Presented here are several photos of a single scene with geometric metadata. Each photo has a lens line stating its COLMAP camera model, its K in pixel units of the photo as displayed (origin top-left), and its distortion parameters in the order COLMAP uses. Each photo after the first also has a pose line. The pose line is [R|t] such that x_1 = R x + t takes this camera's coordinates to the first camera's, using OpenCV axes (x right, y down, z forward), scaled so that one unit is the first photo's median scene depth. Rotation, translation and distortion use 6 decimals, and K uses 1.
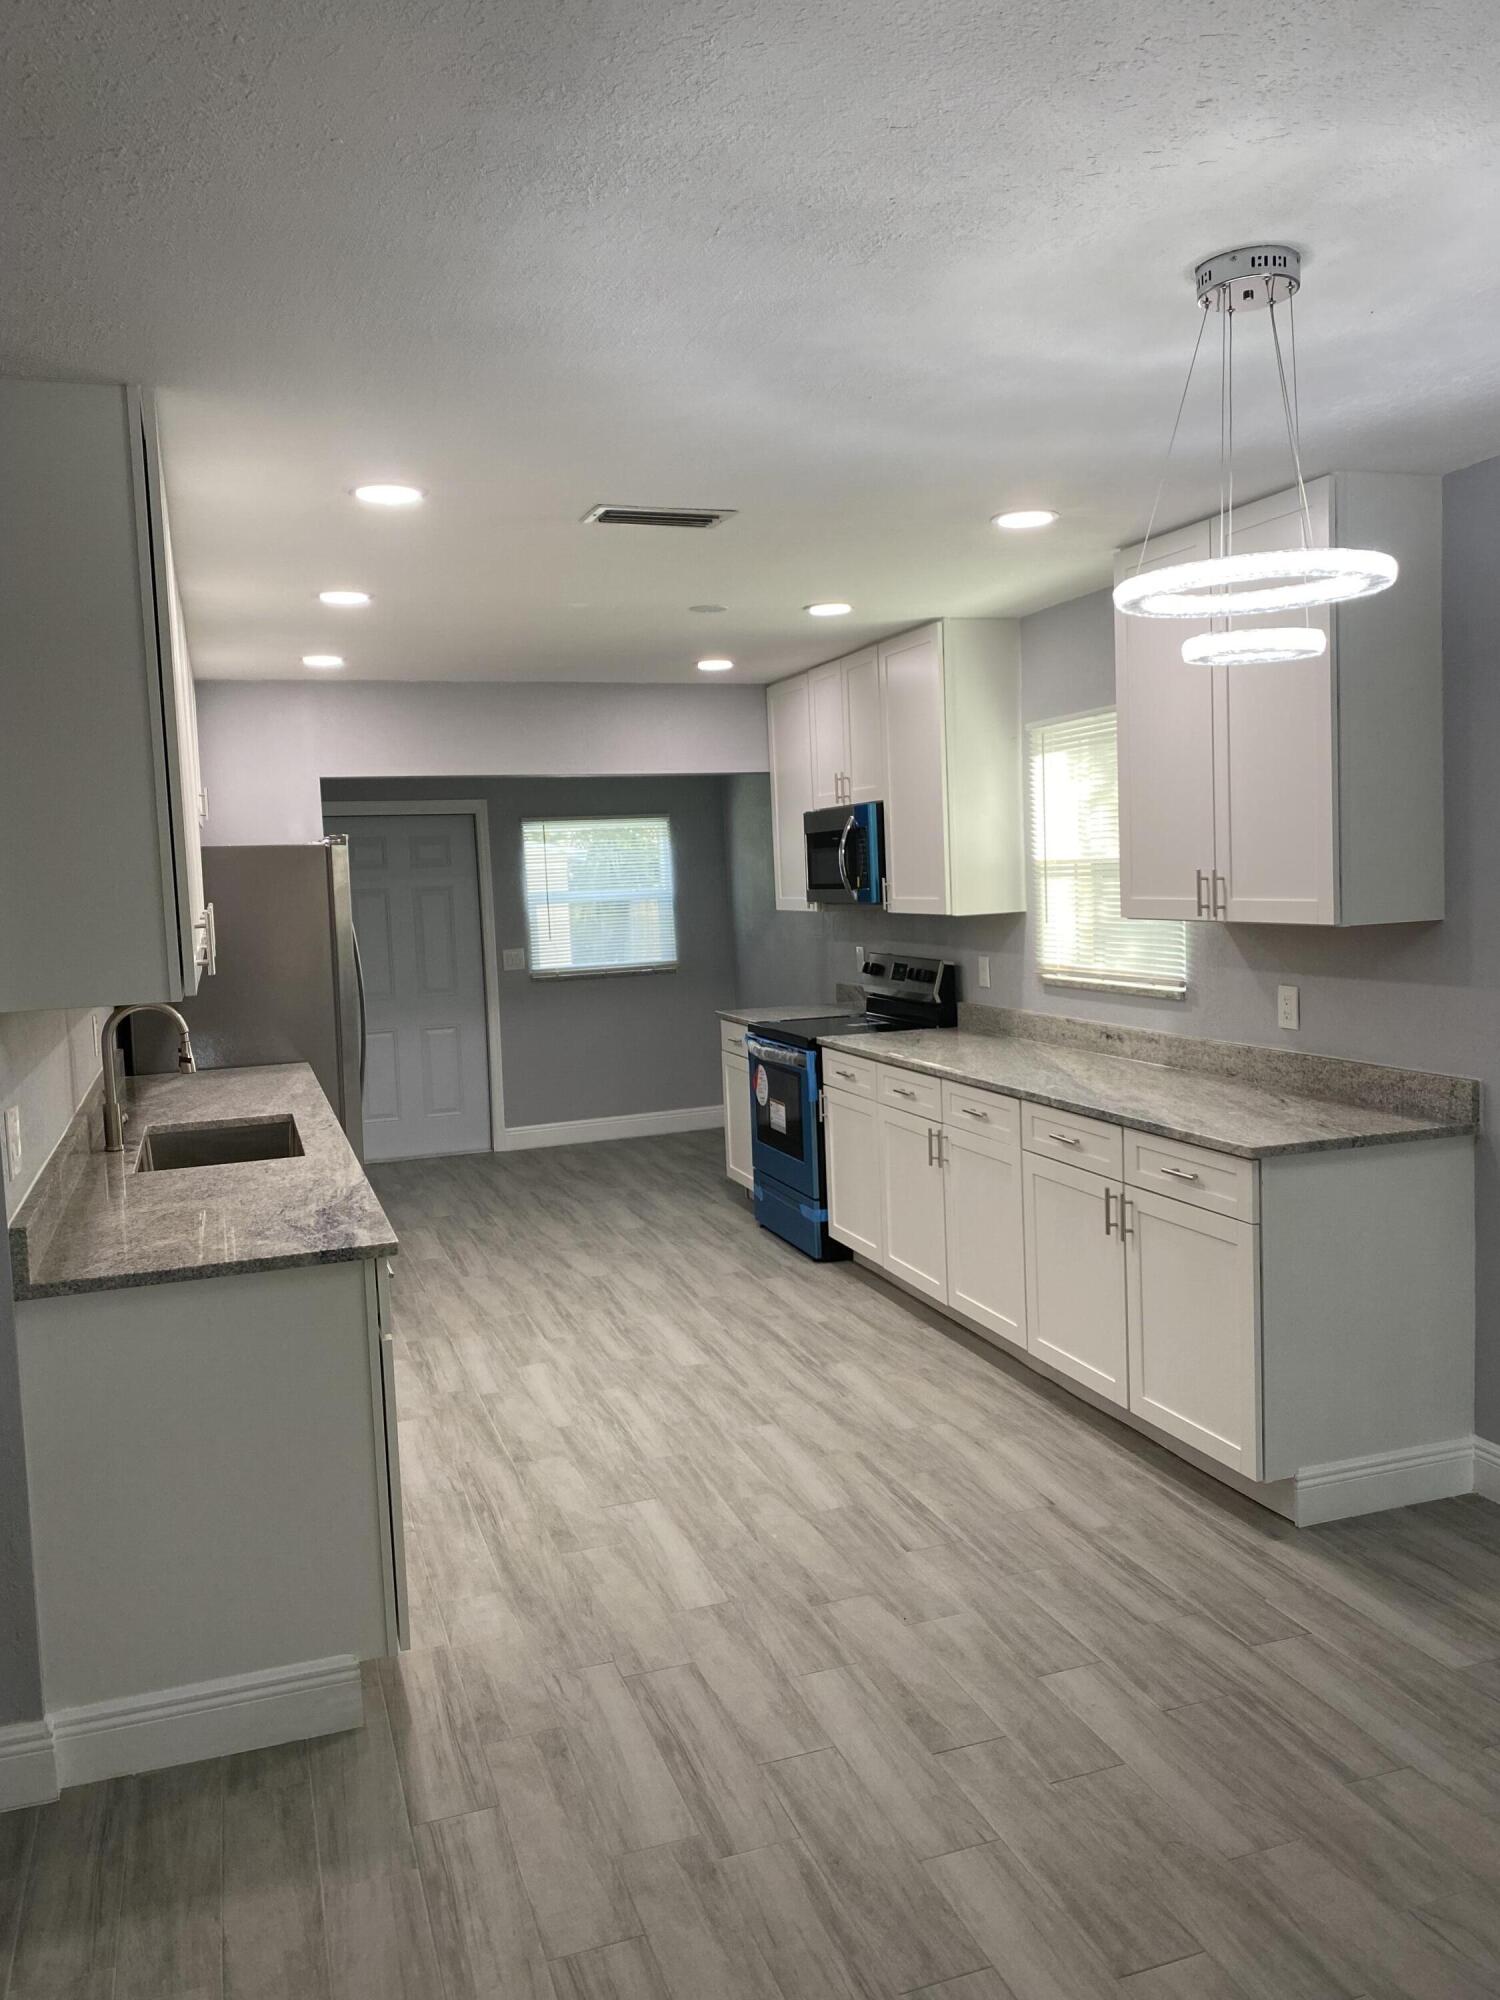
lens RADIAL K [[1503.7, 0, 750.0], [0, 1503.7, 1000.0], [0, 0, 1]] dist [-0.004379, -0.006263]
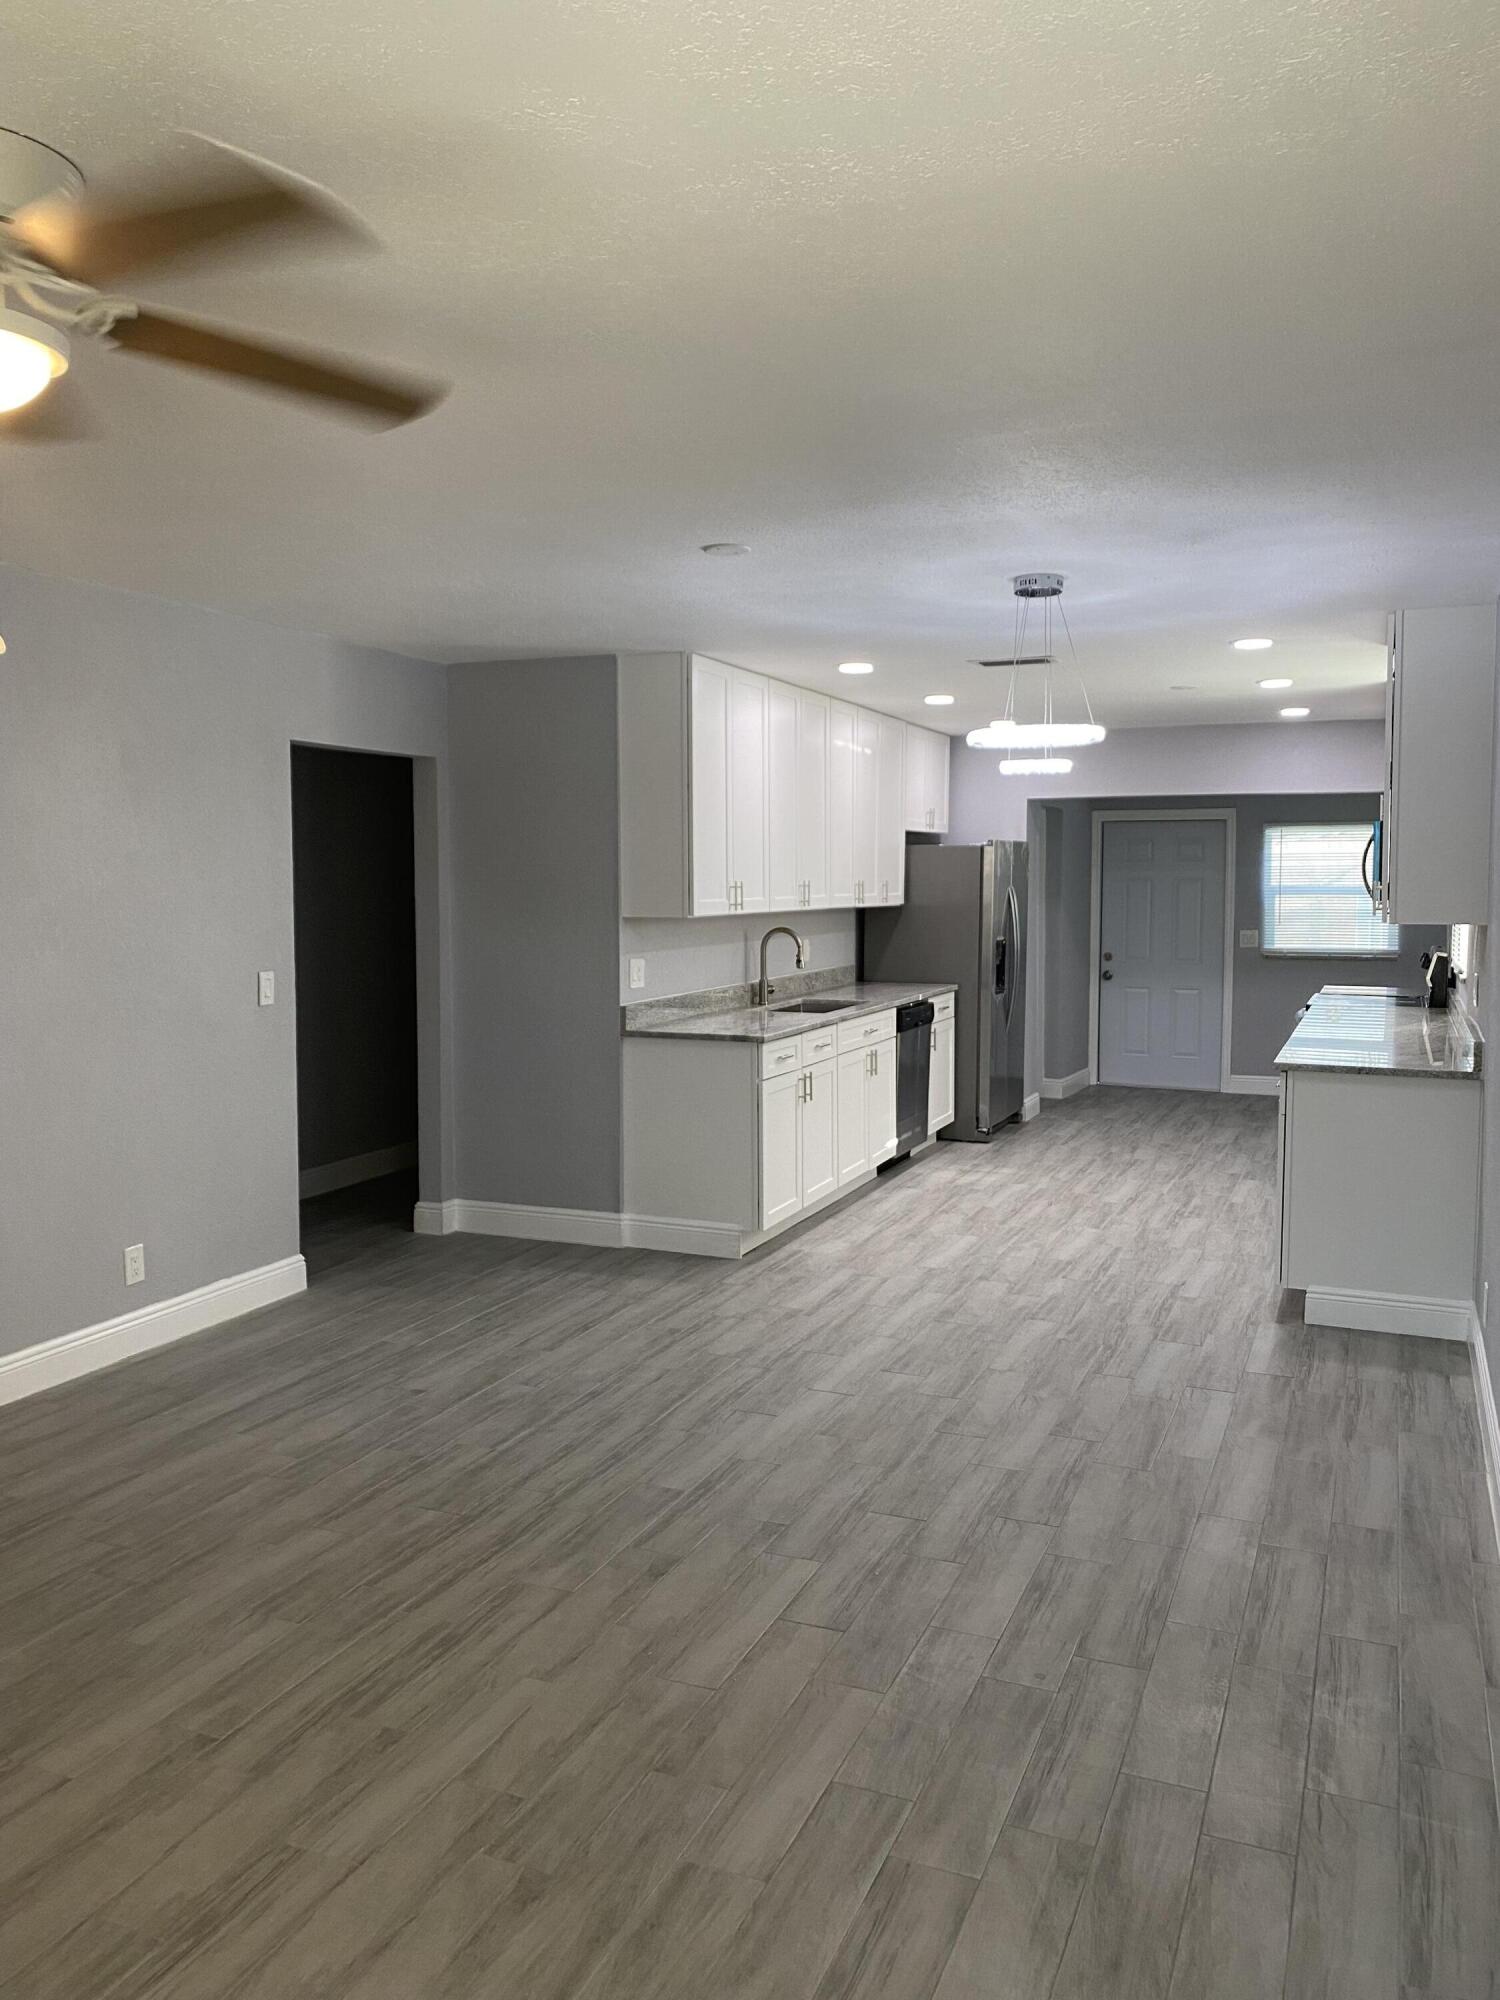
lens RADIAL K [[1503.7, 0, 750.0], [0, 1503.7, 1000.0], [0, 0, 1]] dist [-0.004379, -0.006263]
pose [[0.740883, 0.090233, -0.665545, 0.688317], [-0.084208, 0.995594, 0.041240, 0.013171], [0.666334, 0.025490, 0.745218, -0.361328]]
